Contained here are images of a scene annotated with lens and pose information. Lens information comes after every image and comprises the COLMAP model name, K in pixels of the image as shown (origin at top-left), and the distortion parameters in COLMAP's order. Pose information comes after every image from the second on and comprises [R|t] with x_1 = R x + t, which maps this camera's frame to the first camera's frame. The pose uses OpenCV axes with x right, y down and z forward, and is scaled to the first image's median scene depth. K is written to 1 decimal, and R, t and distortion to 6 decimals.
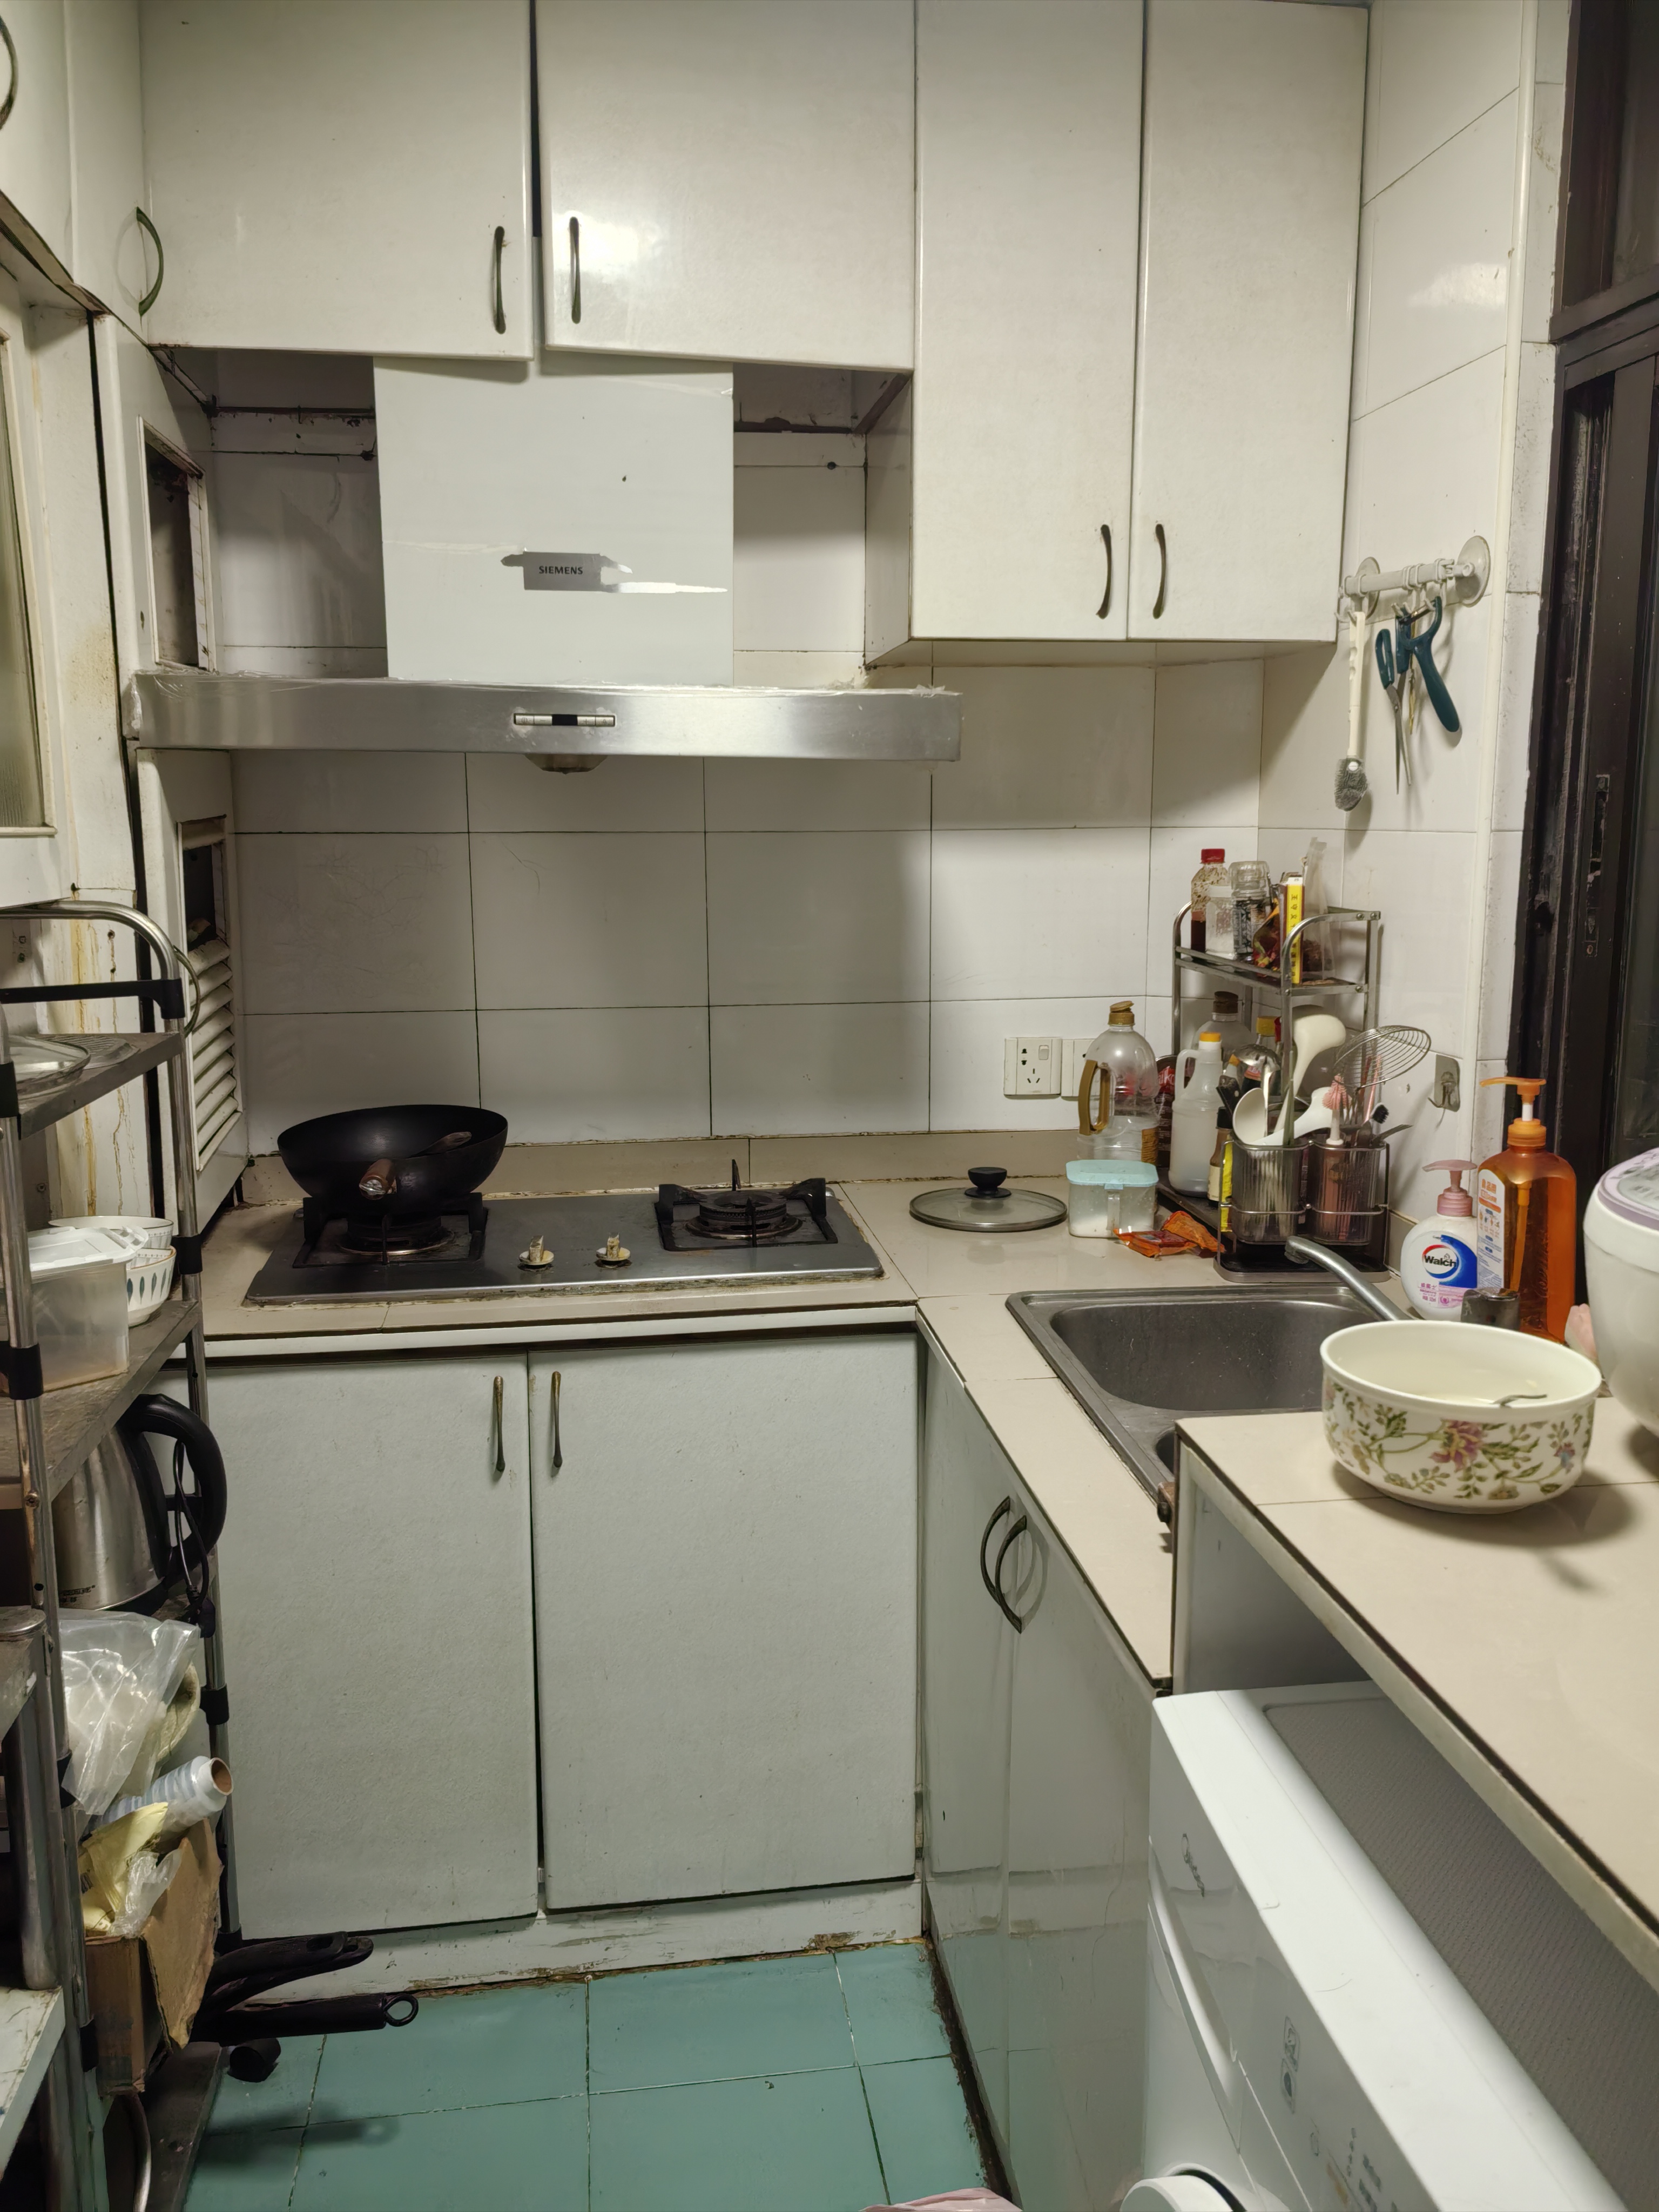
lens RADIAL K [[1757.2, 0, 834.3], [0, 1757.2, 1107.6], [0, 0, 1]] dist [0.064725, -0.075330]
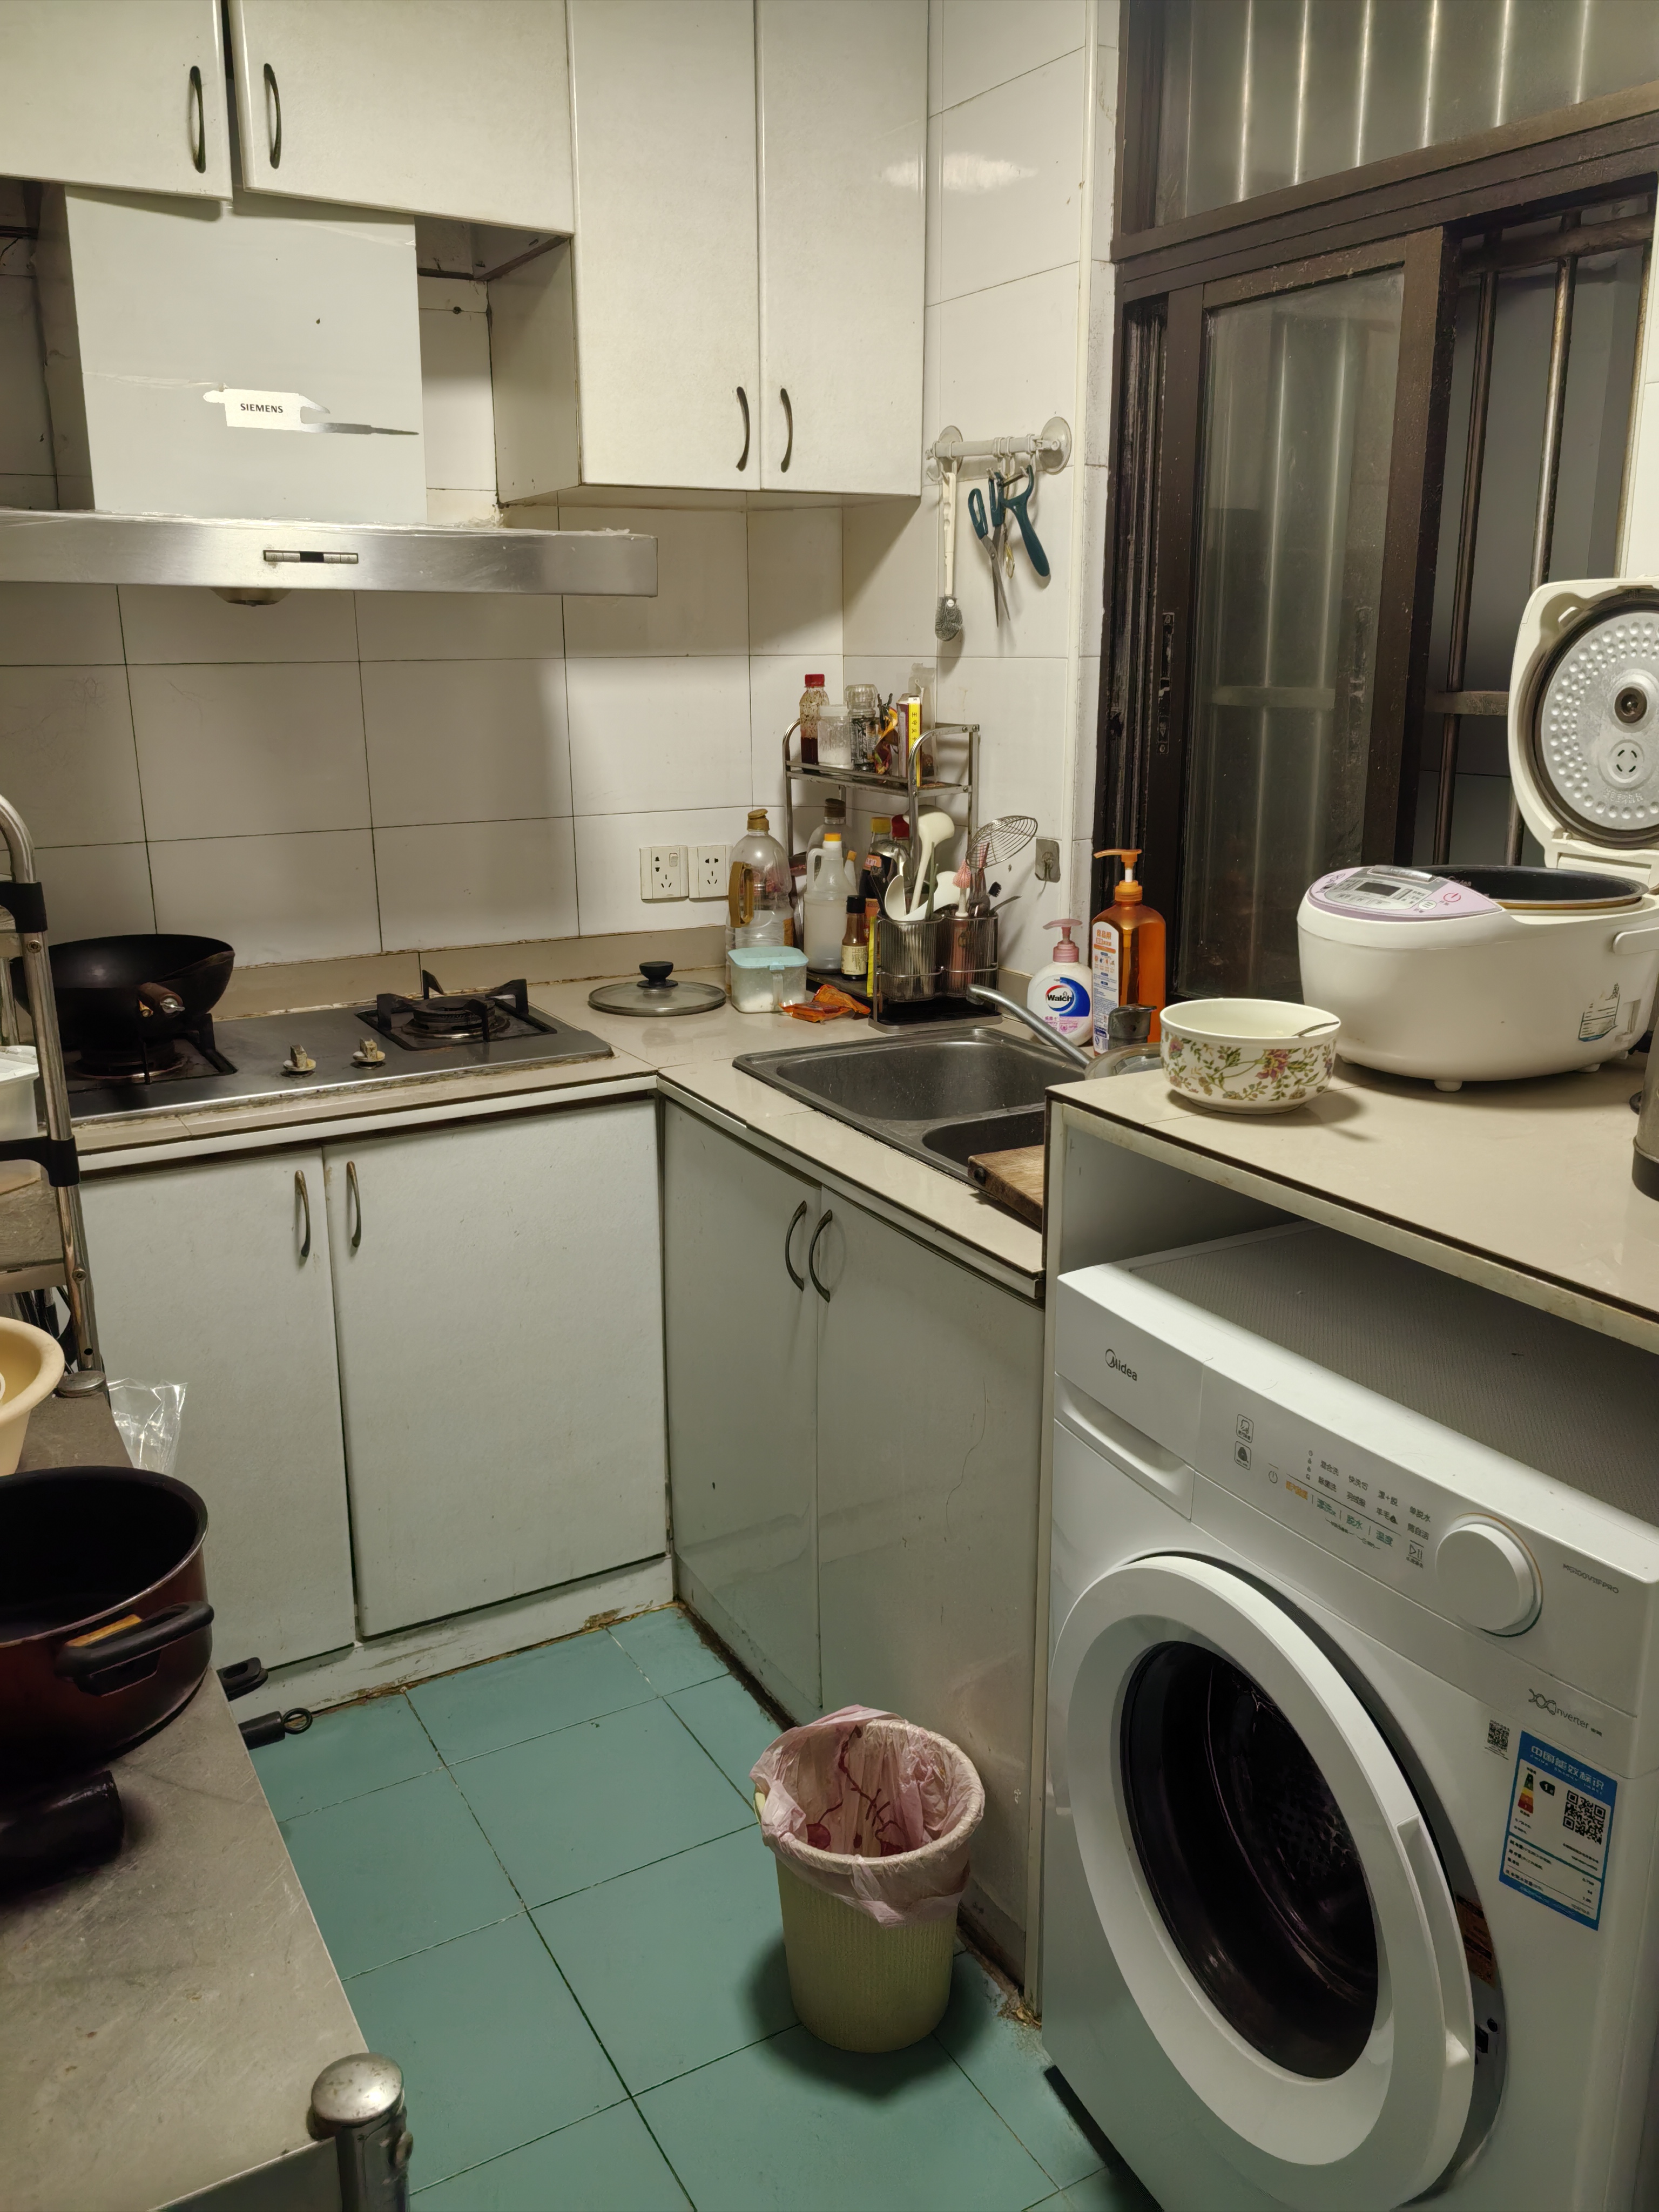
lens RADIAL K [[1757.2, 0, 834.3], [0, 1757.2, 1107.6], [0, 0, 1]] dist [0.064725, -0.075330]
pose [[0.931348, -0.098556, 0.350540, -0.247370], [0.065685, 0.992355, 0.104488, 0.019348], [-0.358158, -0.074290, 0.930701, -0.131106]]
